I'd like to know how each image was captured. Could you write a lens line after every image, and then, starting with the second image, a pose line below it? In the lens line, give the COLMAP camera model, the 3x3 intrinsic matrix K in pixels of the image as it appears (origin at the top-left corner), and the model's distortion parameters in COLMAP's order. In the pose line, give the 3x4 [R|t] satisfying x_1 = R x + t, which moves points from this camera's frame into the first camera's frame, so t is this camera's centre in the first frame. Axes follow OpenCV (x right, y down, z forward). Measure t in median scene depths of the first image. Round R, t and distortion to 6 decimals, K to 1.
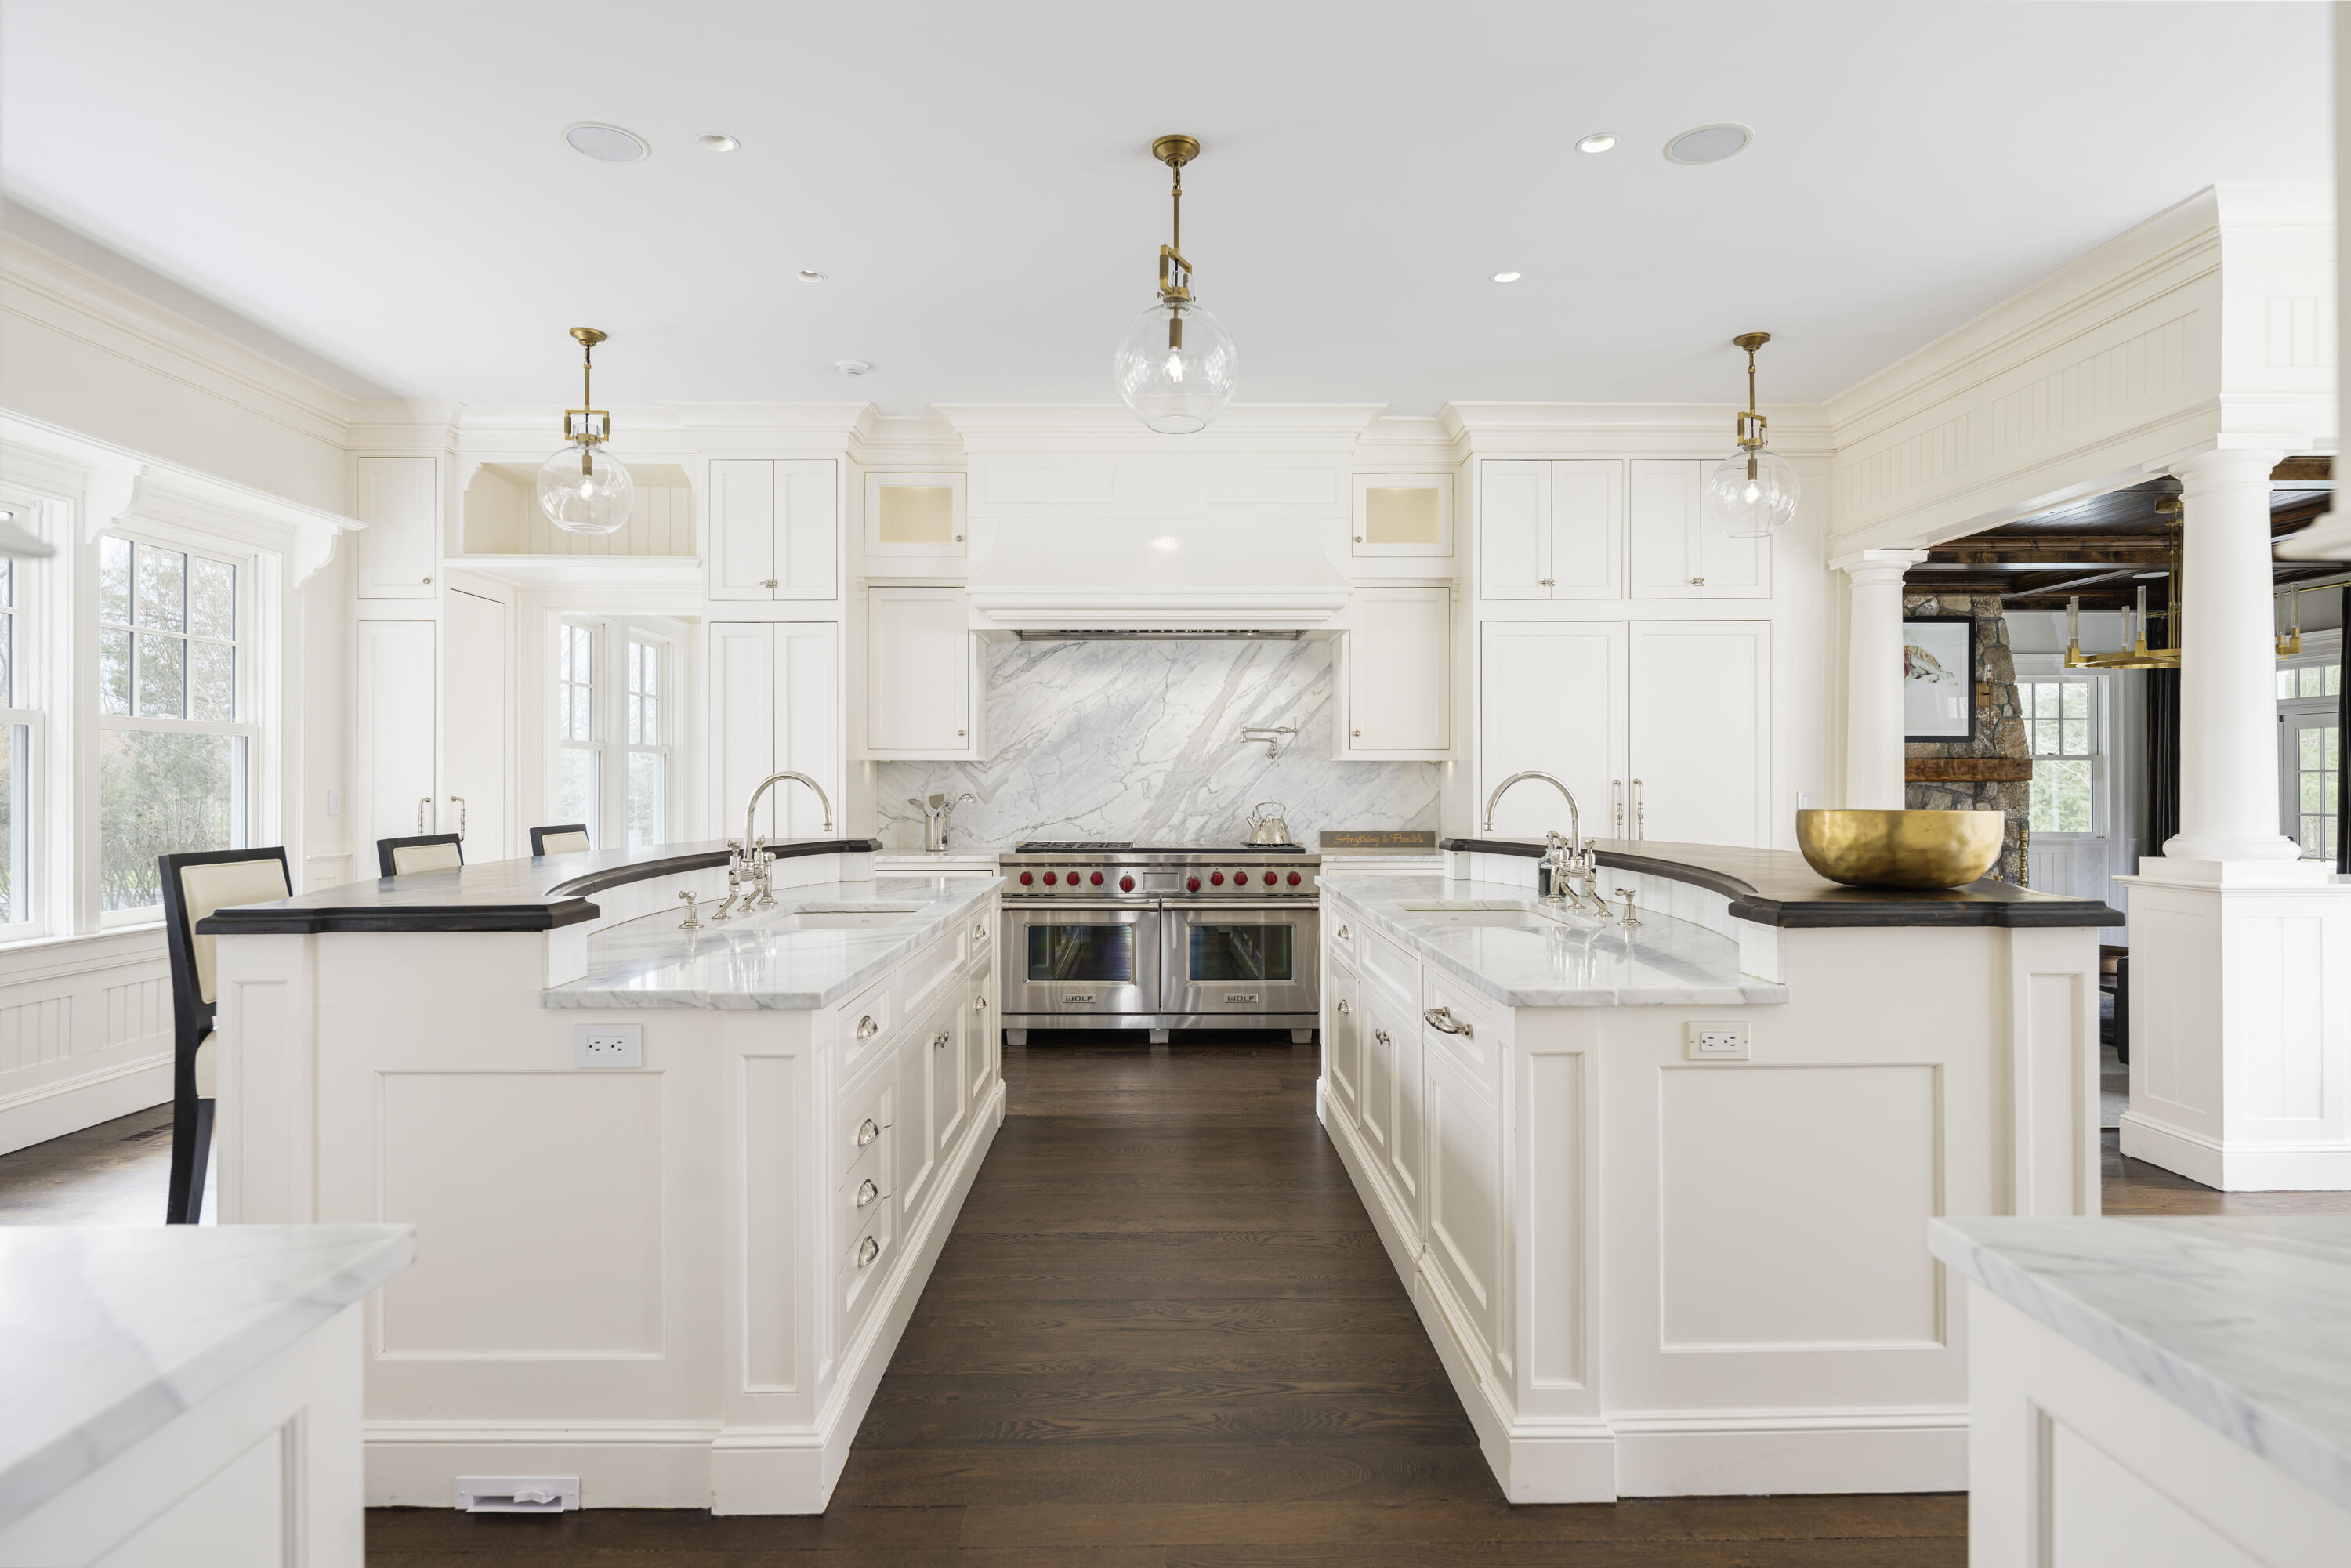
lens RADIAL K [[1271.4, 0, 1157.5], [0, 1271.4, 785.3], [0, 0, 1]] dist [0.003408, -0.002119]
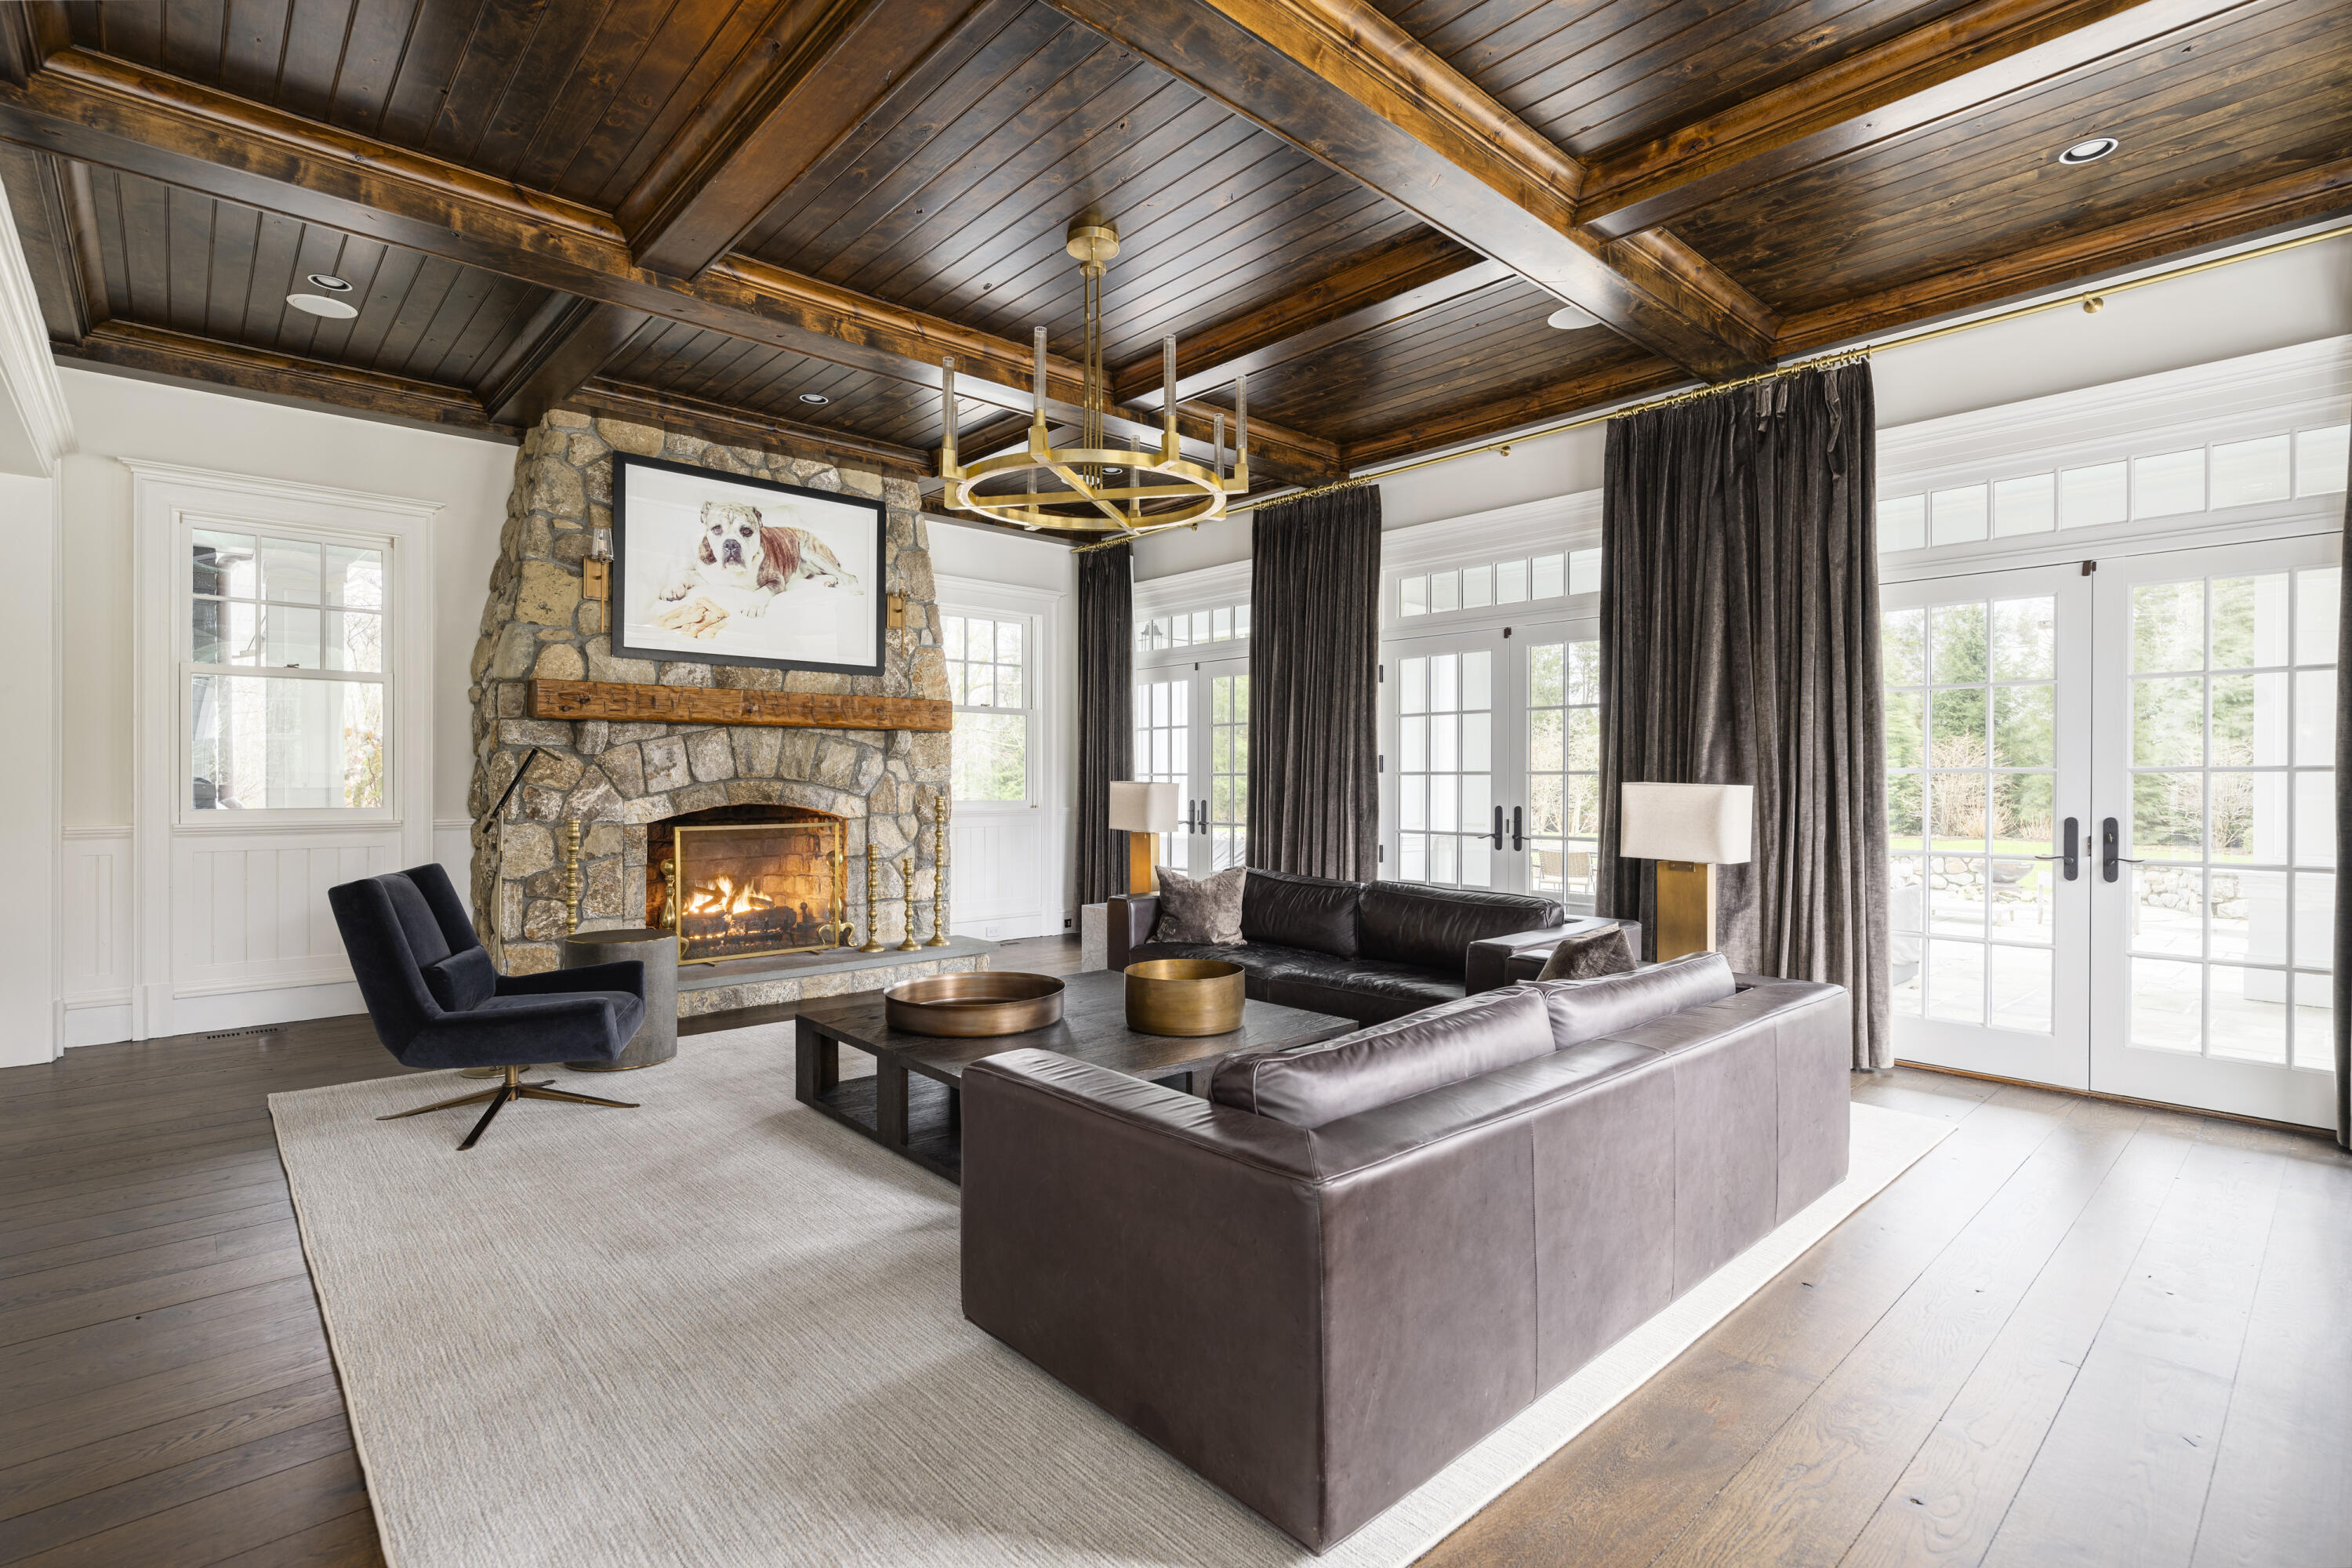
lens RADIAL K [[1086.7, 0, 1176.0], [0, 1086.7, 782.2], [0, 0, 1]] dist [-0.001587, -0.000056]
pose [[0.740142, 0.001175, 0.672450, 0.348747], [-0.000607, 0.999999, -0.001079, 0.026938], [-0.672450, 0.000390, 0.740142, 0.430696]]
